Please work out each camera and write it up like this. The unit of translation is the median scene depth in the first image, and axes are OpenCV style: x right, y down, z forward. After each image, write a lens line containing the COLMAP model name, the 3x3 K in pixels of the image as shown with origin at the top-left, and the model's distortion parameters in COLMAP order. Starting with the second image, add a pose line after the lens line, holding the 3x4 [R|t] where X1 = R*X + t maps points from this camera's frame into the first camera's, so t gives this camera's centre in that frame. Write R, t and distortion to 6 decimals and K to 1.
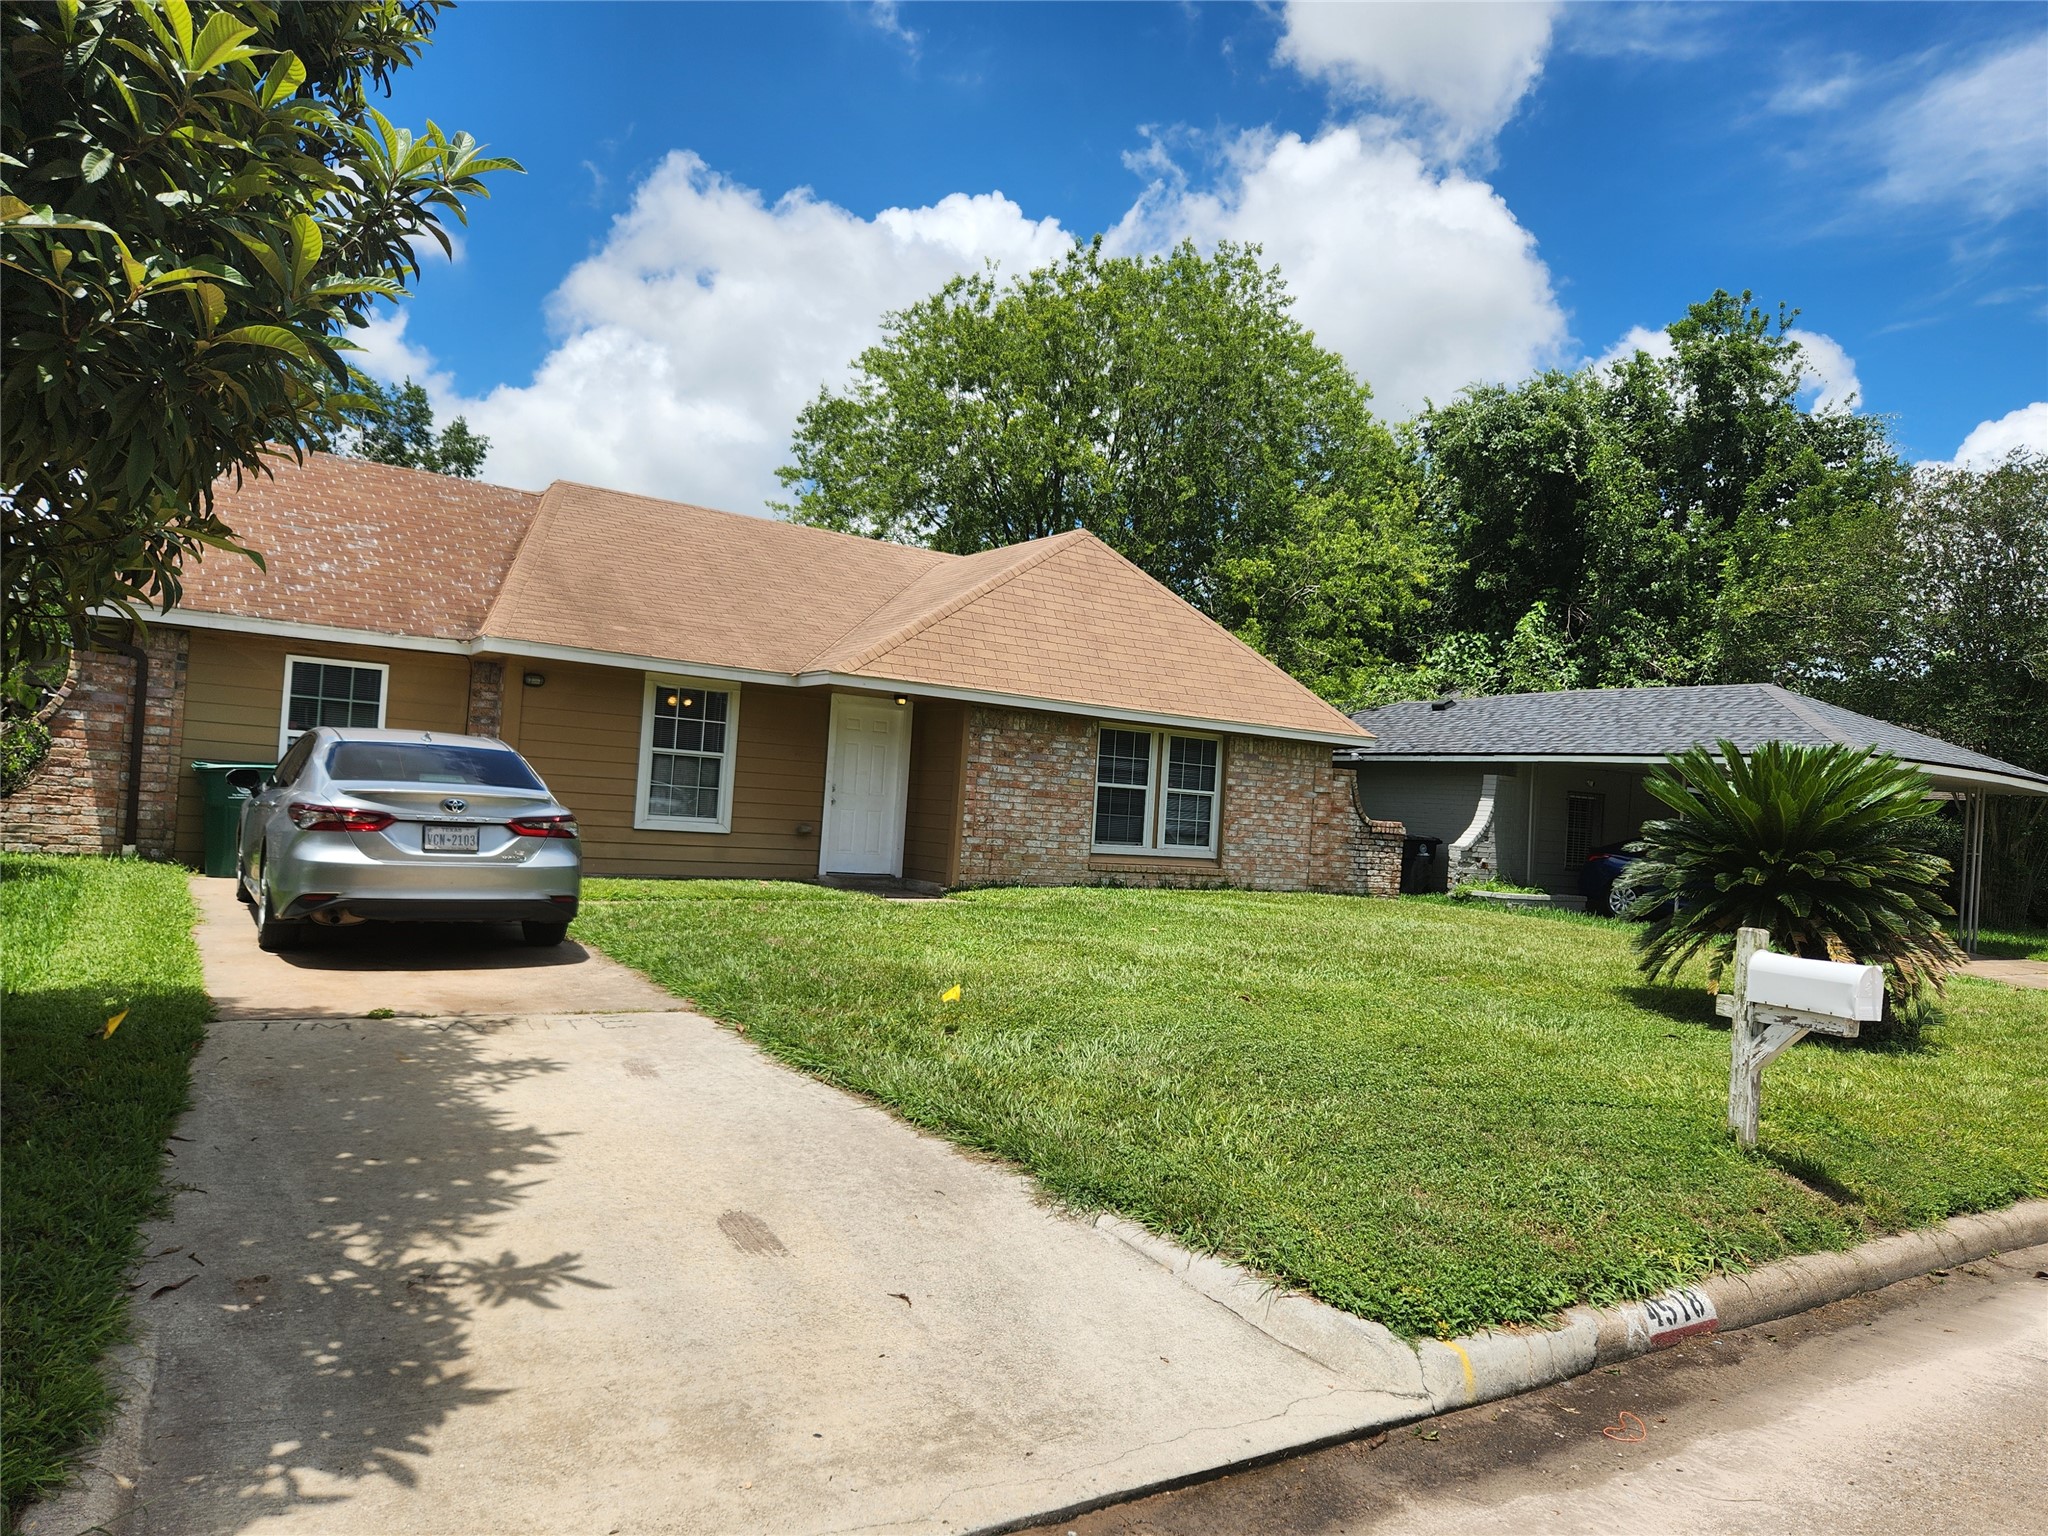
lens RADIAL K [[1349.9, 0, 964.0], [0, 1349.9, 771.1], [0, 0, 1]] dist [0.004860, -0.001966]
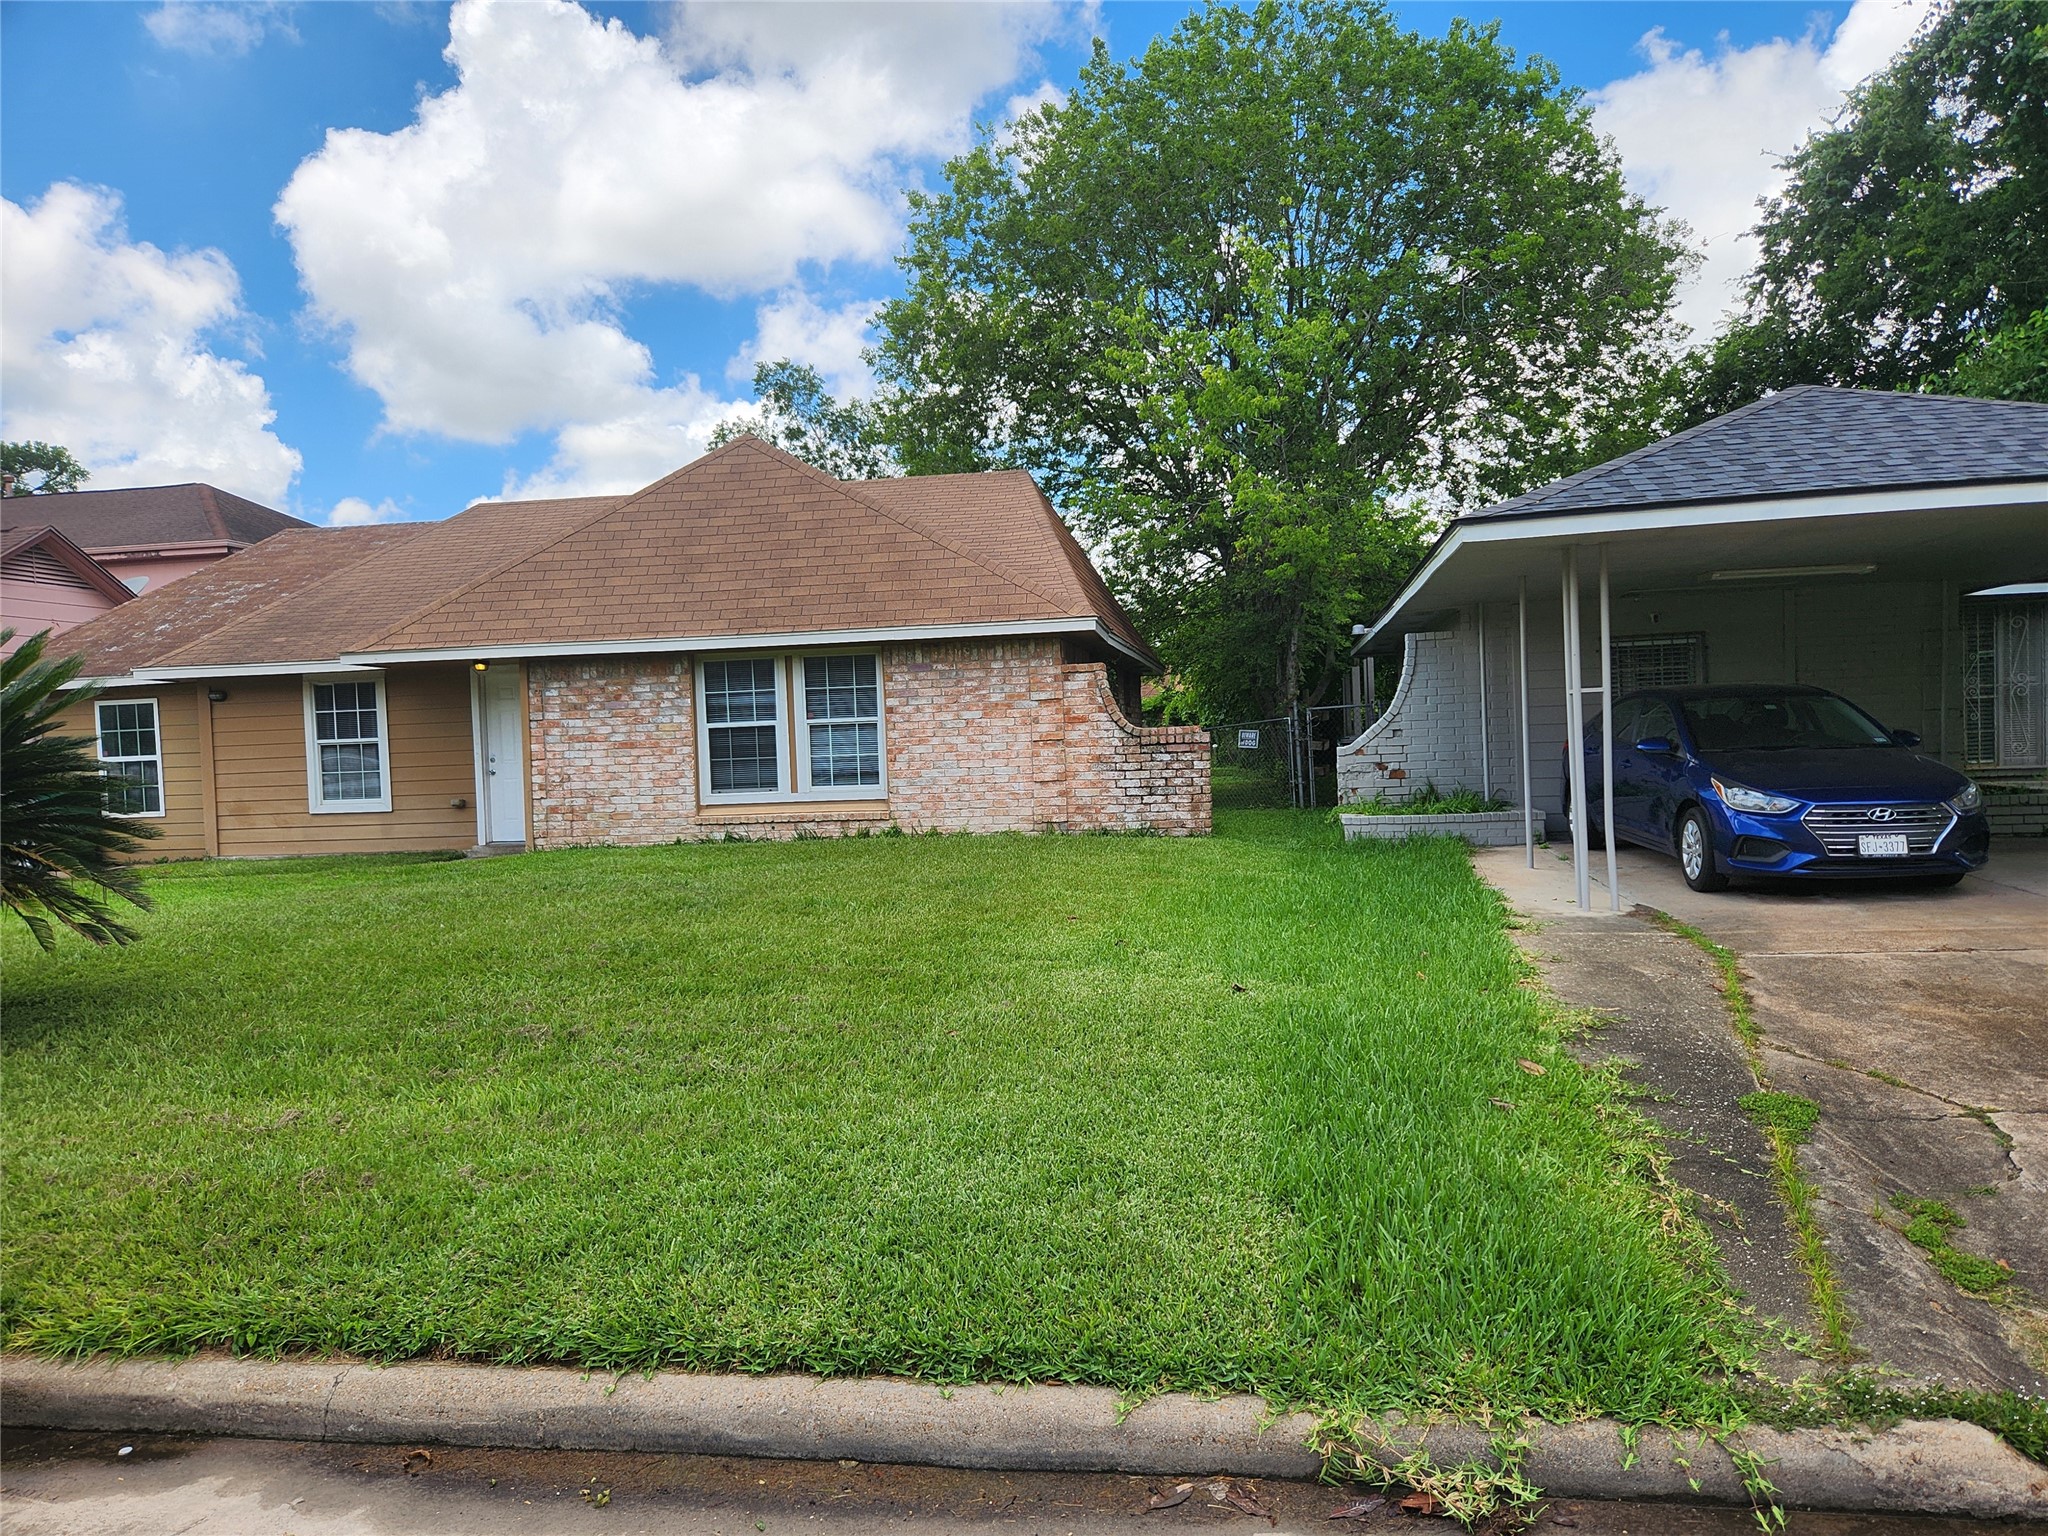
lens RADIAL K [[1349.9, 0, 964.0], [0, 1349.9, 771.1], [0, 0, 1]] dist [0.004860, -0.001966]
pose [[0.757201, -0.081593, -0.648066, 0.809274], [0.103195, 0.994650, -0.004656, 0.061567], [0.644979, -0.063352, 0.761570, 0.447657]]
